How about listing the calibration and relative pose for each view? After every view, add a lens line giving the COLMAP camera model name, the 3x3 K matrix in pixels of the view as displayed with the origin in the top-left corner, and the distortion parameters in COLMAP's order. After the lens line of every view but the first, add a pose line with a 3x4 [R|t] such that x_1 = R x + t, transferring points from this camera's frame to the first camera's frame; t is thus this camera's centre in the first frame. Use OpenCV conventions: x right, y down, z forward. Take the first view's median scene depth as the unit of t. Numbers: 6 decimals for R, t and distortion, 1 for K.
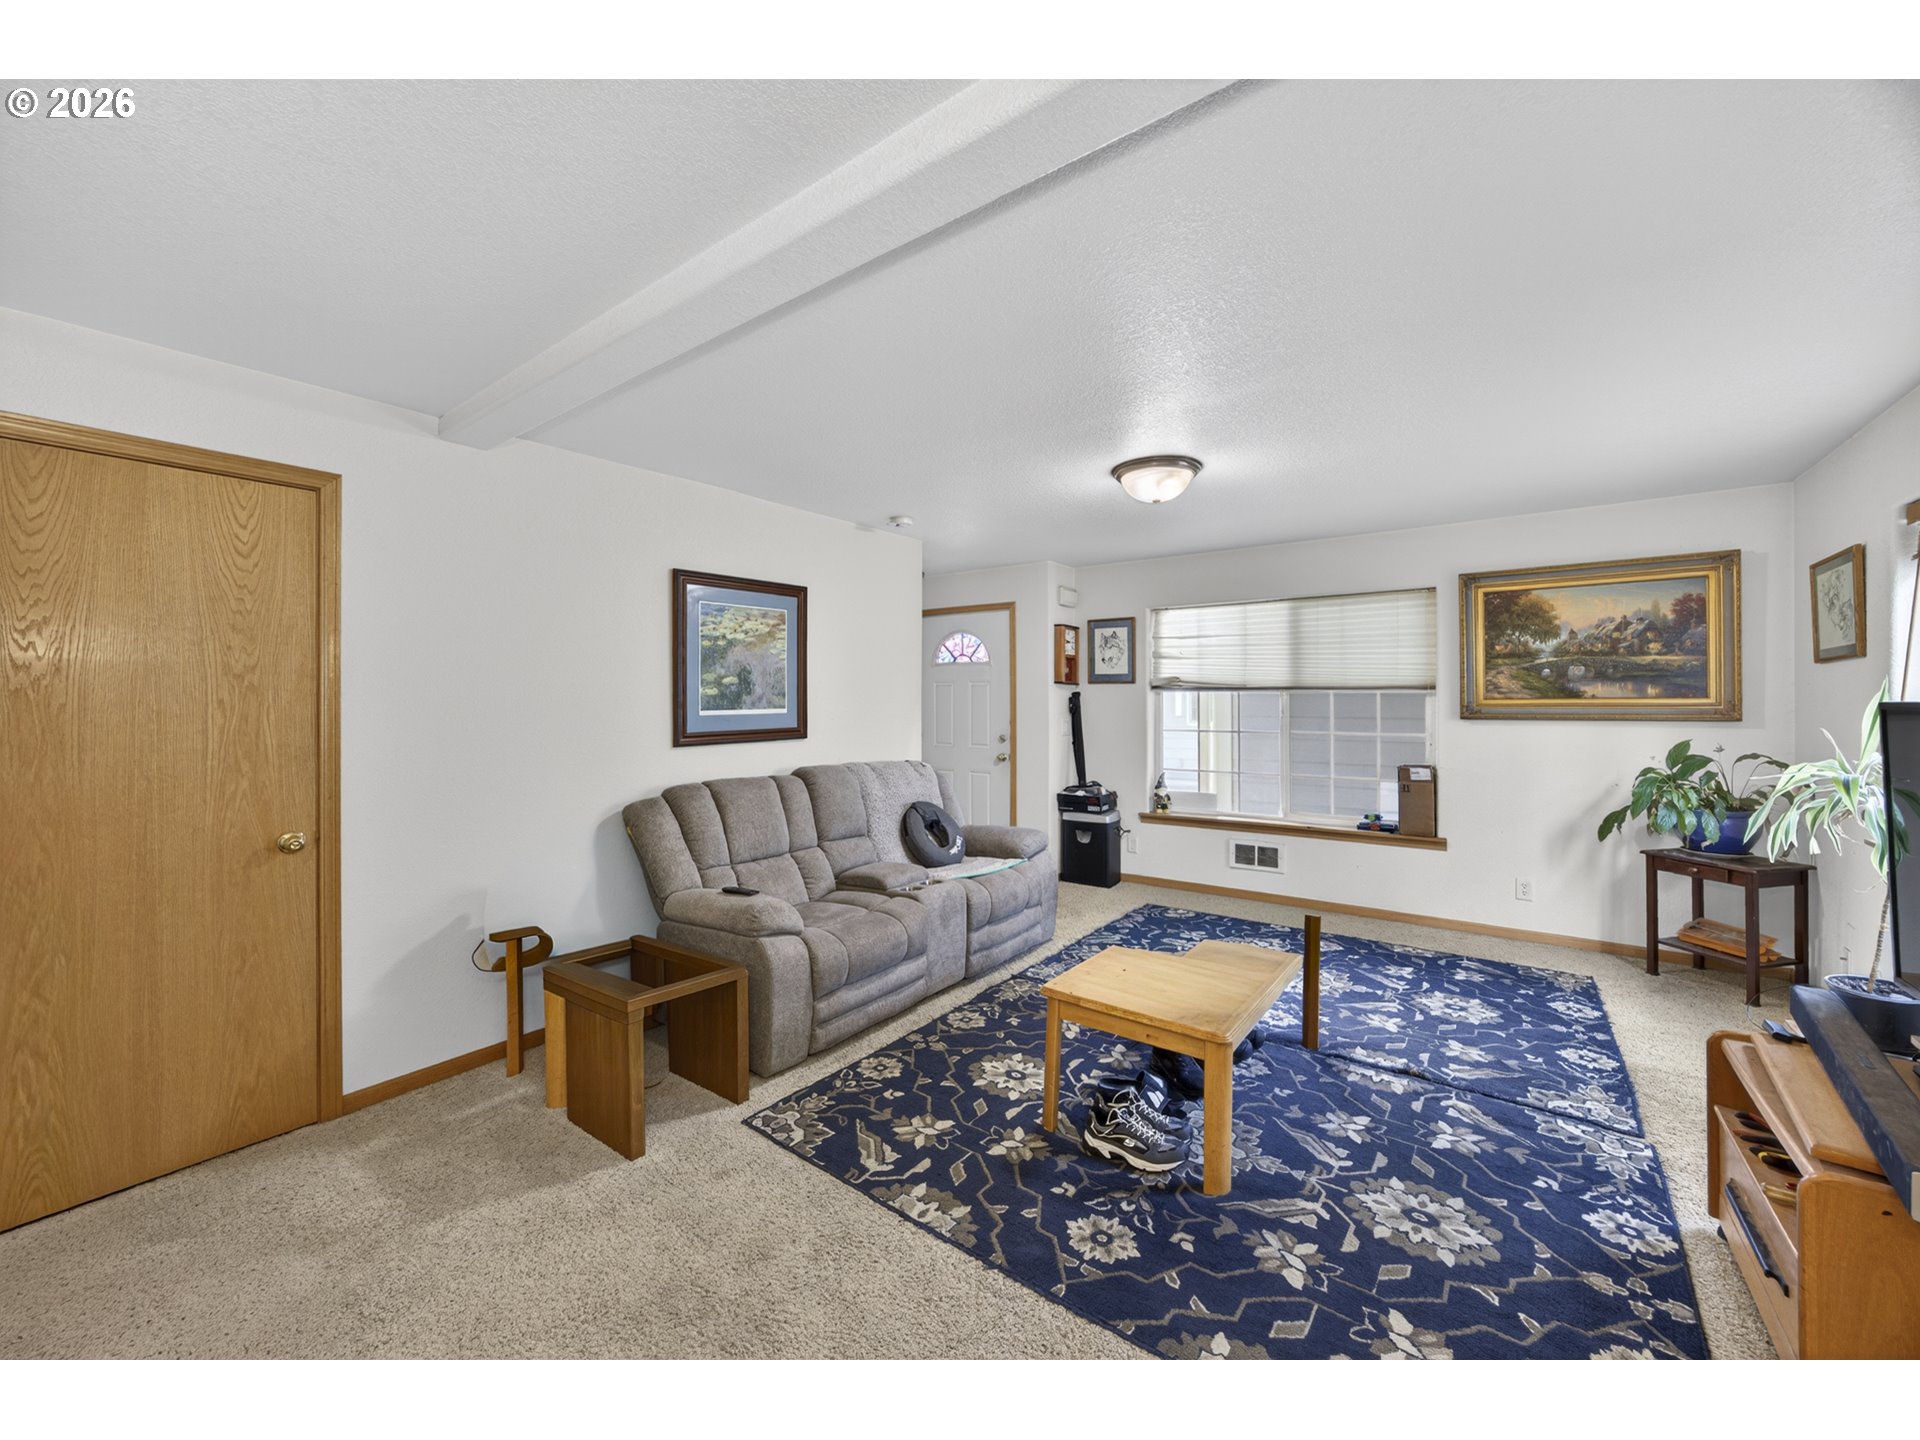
lens RADIAL K [[766.1, 0, 969.2], [0, 766.1, 692.6], [0, 0, 1]] dist [-0.000155, 0.000171]
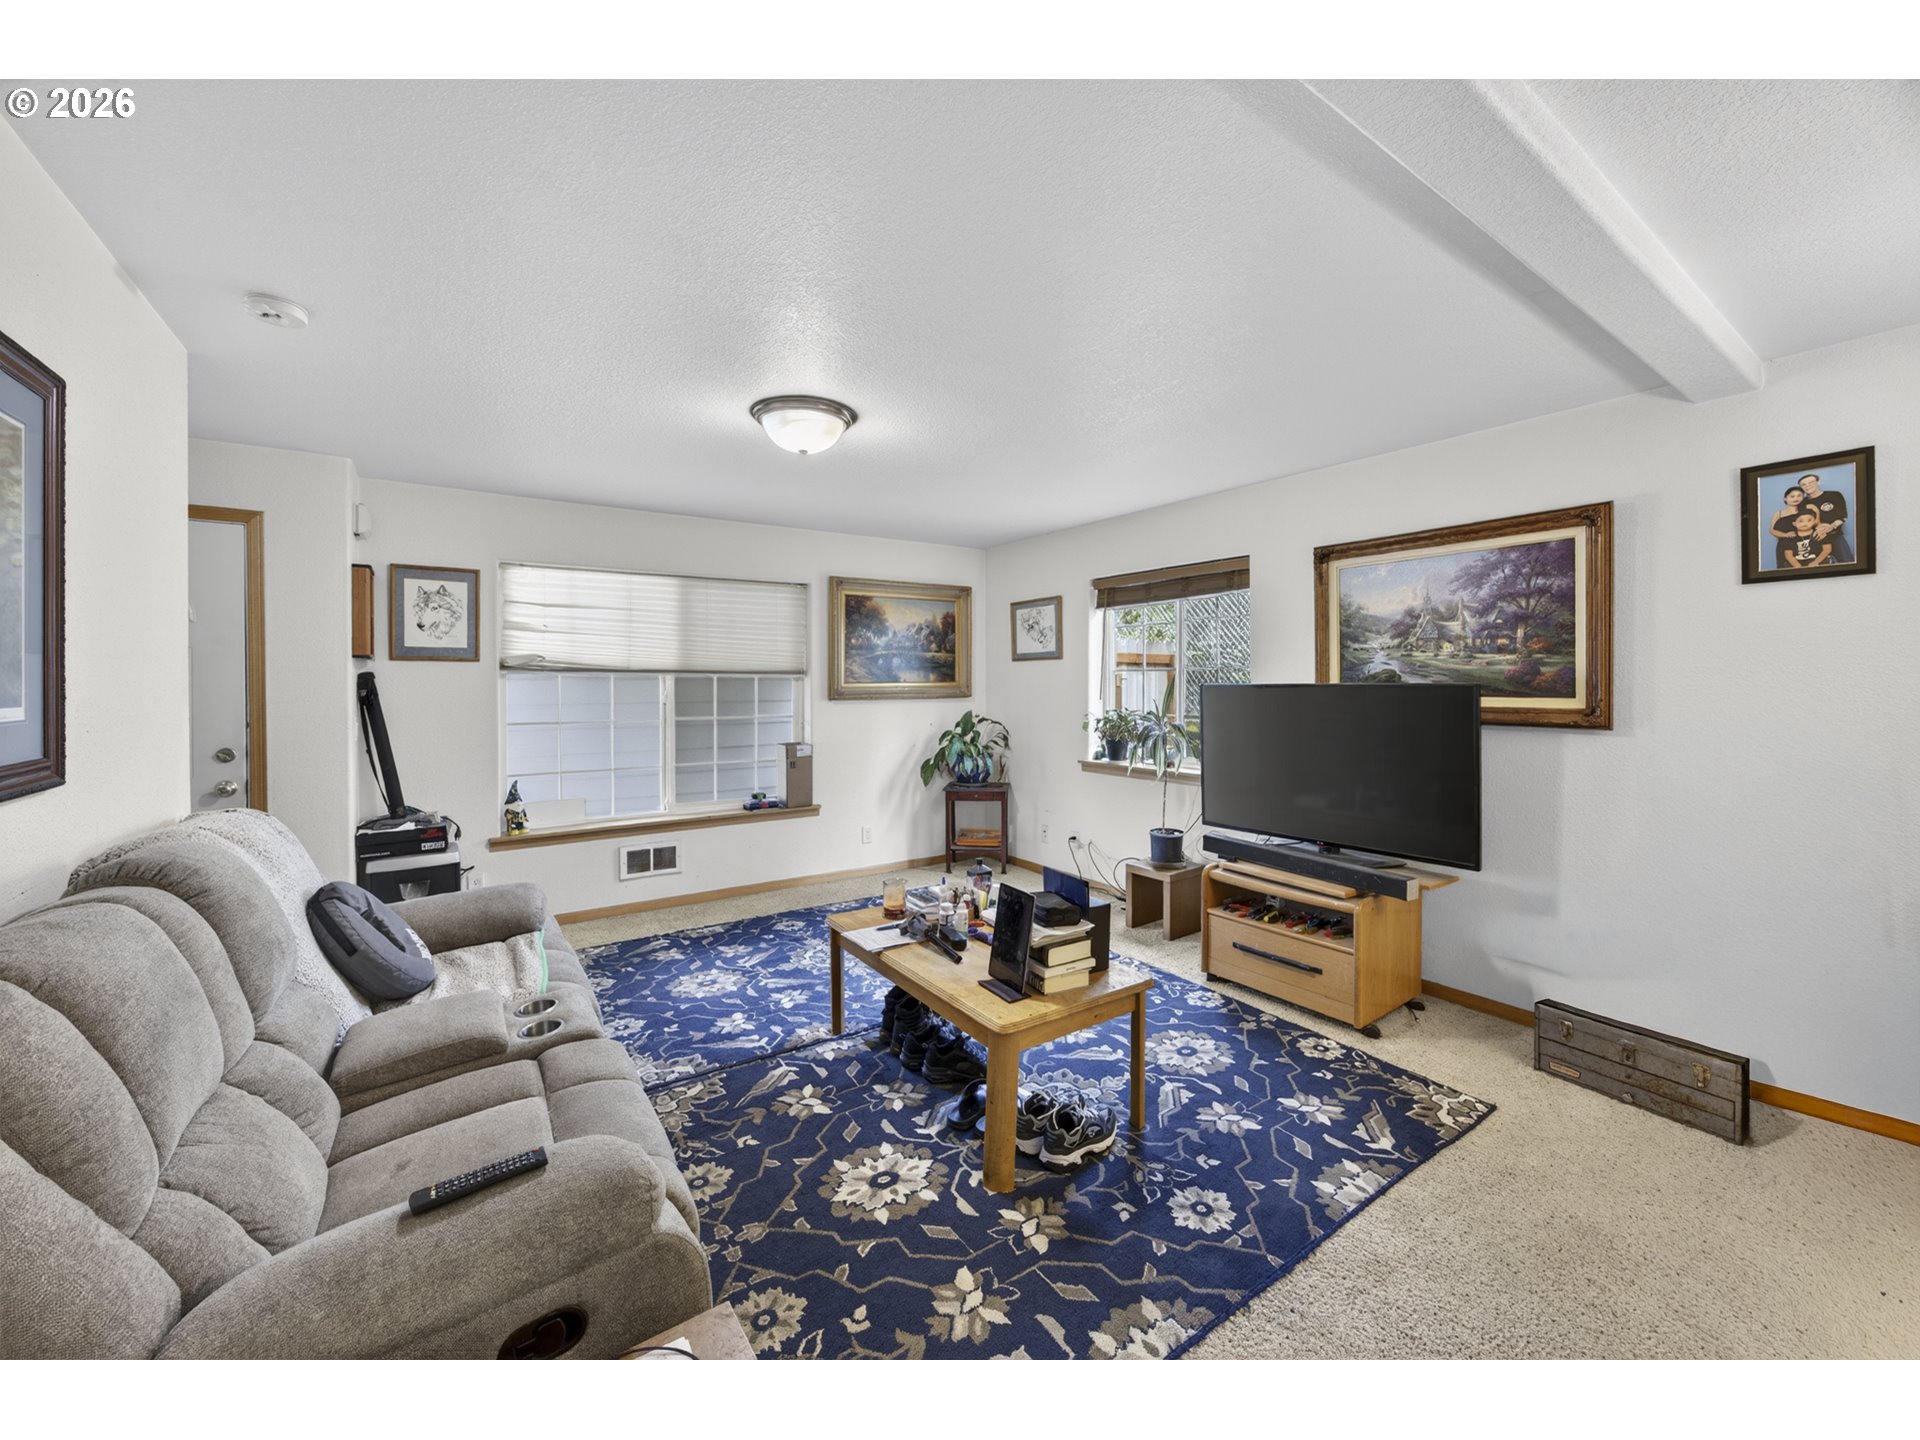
lens RADIAL K [[756.7, 0, 962.2], [0, 756.7, 681.0], [0, 0, 1]] dist [-0.045144, 0.028630]
pose [[0.319430, 0.004024, 0.947601, -0.401609], [-0.005346, 0.999983, -0.002444, 0.007090], [-0.947595, -0.004285, 0.319446, 0.457669]]
